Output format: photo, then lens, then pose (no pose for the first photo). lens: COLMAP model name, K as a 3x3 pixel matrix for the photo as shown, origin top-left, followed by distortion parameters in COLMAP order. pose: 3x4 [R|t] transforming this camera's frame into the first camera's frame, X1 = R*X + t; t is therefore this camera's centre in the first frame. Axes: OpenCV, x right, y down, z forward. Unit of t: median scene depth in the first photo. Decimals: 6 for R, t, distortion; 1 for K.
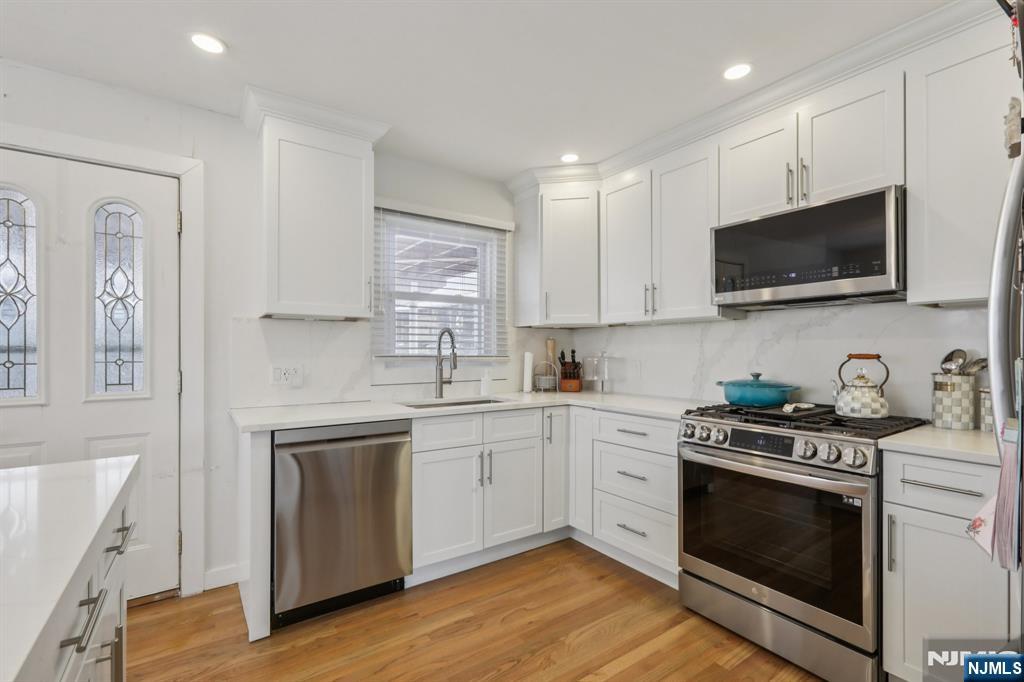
lens RADIAL K [[460.4, 0, 510.9], [0, 460.4, 350.7], [0, 0, 1]] dist [0.000445, 0.000349]
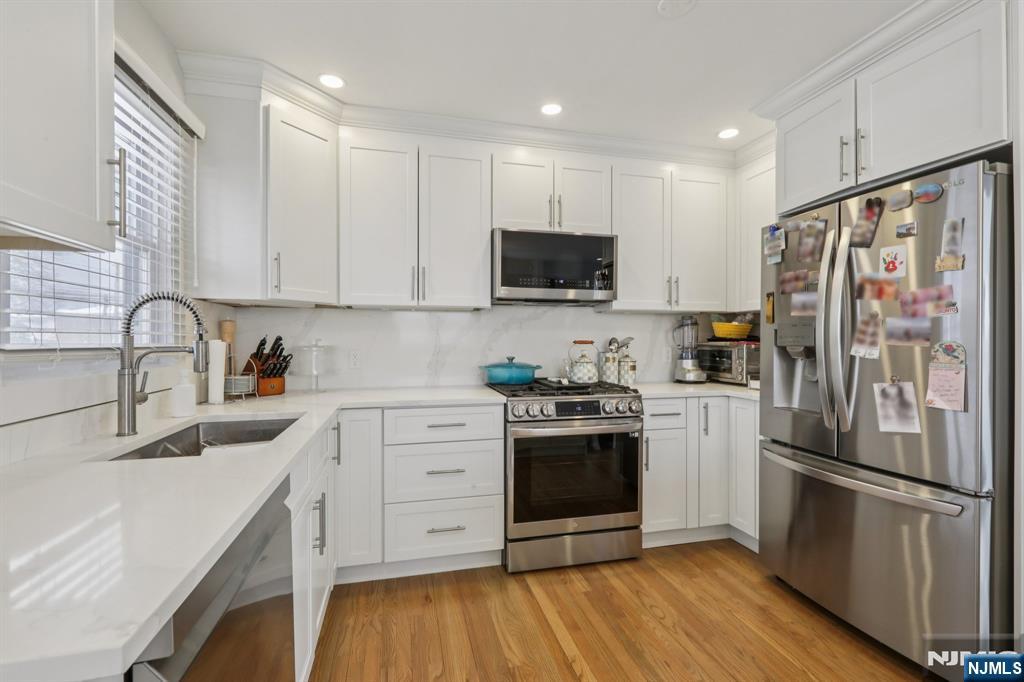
lens RADIAL K [[456.0, 0, 512.0], [0, 456.0, 341.0], [0, 0, 1]] dist [-0.000192, 0.000530]
pose [[0.355116, -0.003589, 0.934815, -0.616272], [-0.001587, 0.999989, 0.004442, 0.002039], [-0.934821, -0.003061, 0.355107, 0.607478]]
